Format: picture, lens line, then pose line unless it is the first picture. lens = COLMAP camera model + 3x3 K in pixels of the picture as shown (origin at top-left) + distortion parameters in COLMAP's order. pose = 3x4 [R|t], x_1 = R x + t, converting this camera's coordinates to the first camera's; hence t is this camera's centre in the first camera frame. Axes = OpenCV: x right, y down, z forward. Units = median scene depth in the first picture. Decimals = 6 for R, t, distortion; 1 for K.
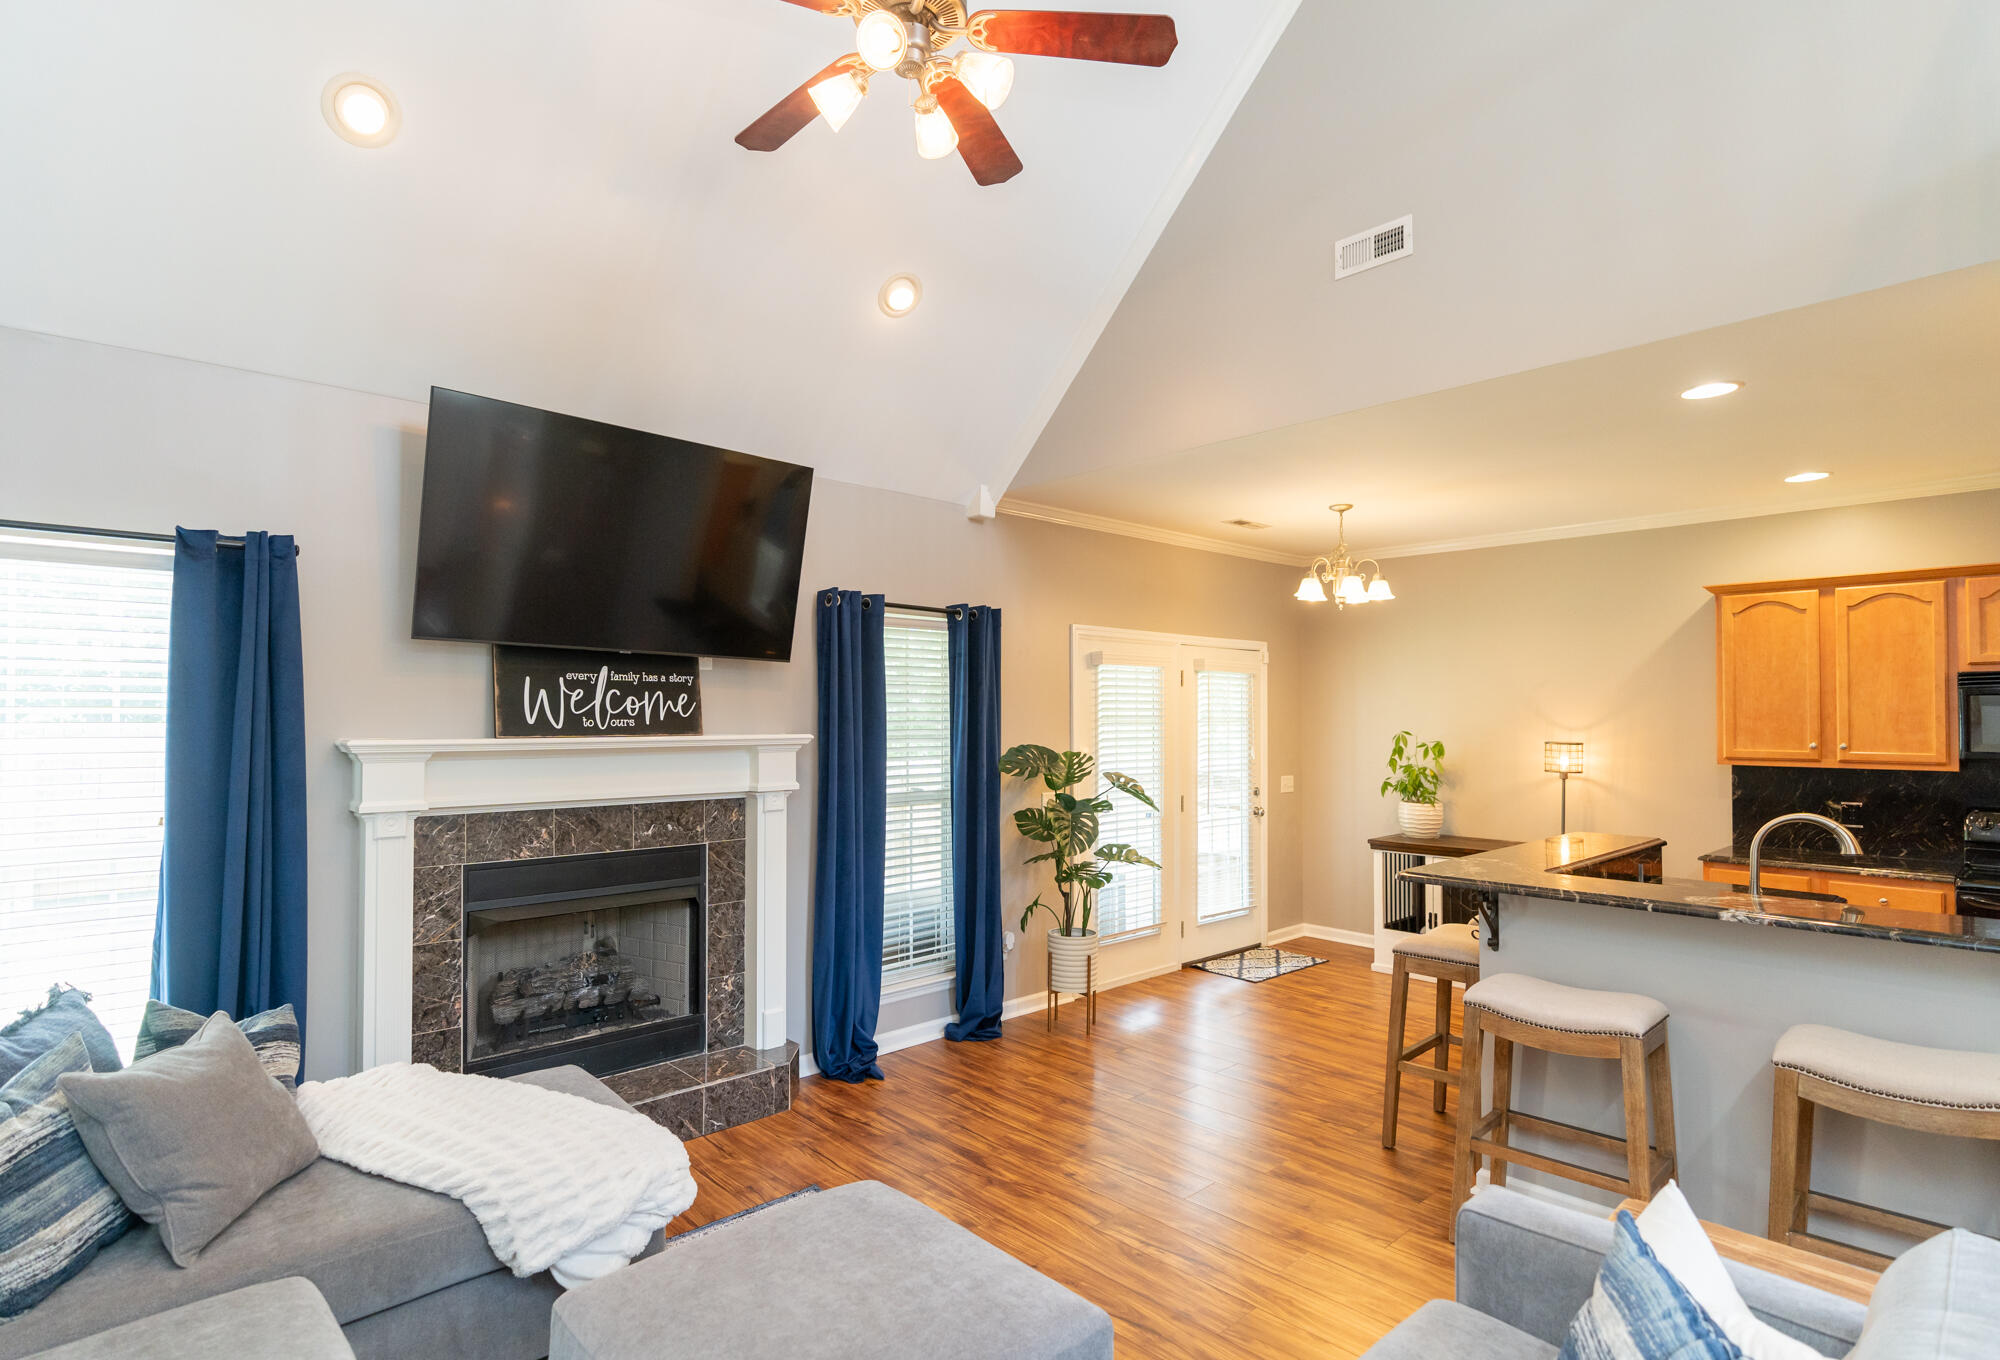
lens RADIAL K [[1024.4, 0, 929.5], [0, 1024.4, 681.9], [0, 0, 1]] dist [-0.011305, 0.002103]
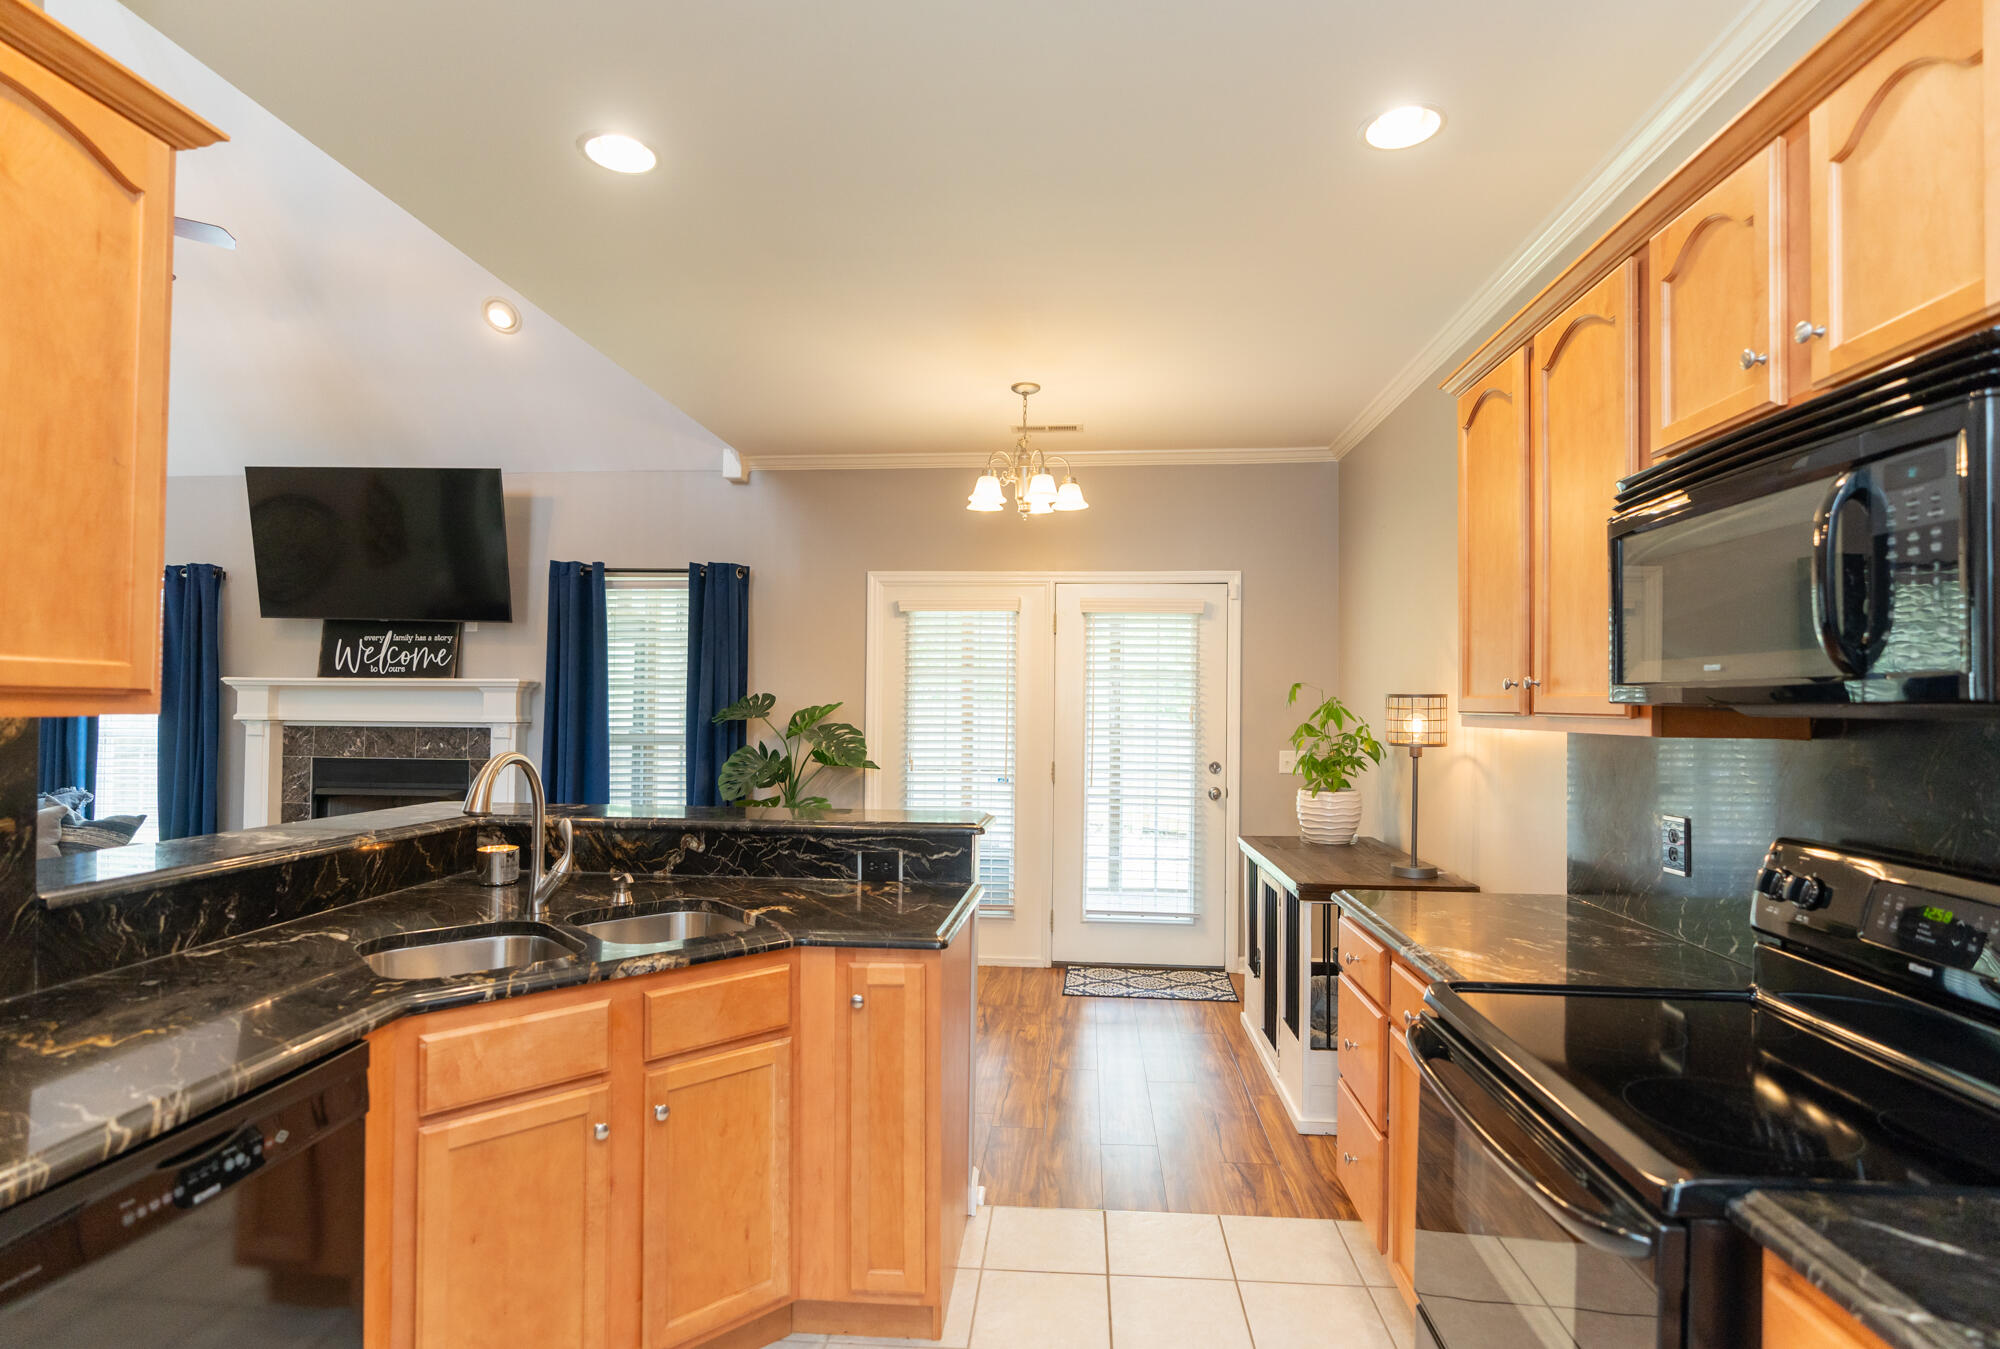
lens RADIAL K [[990.7, 0, 990.3], [0, 990.7, 684.0], [0, 0, 1]] dist [0.002227, -0.000177]
pose [[0.686657, -0.010963, -0.726899, 1.274253], [0.015955, 0.999873, -0.000007, 0.072815], [0.726806, -0.011593, 0.686745, 0.636849]]
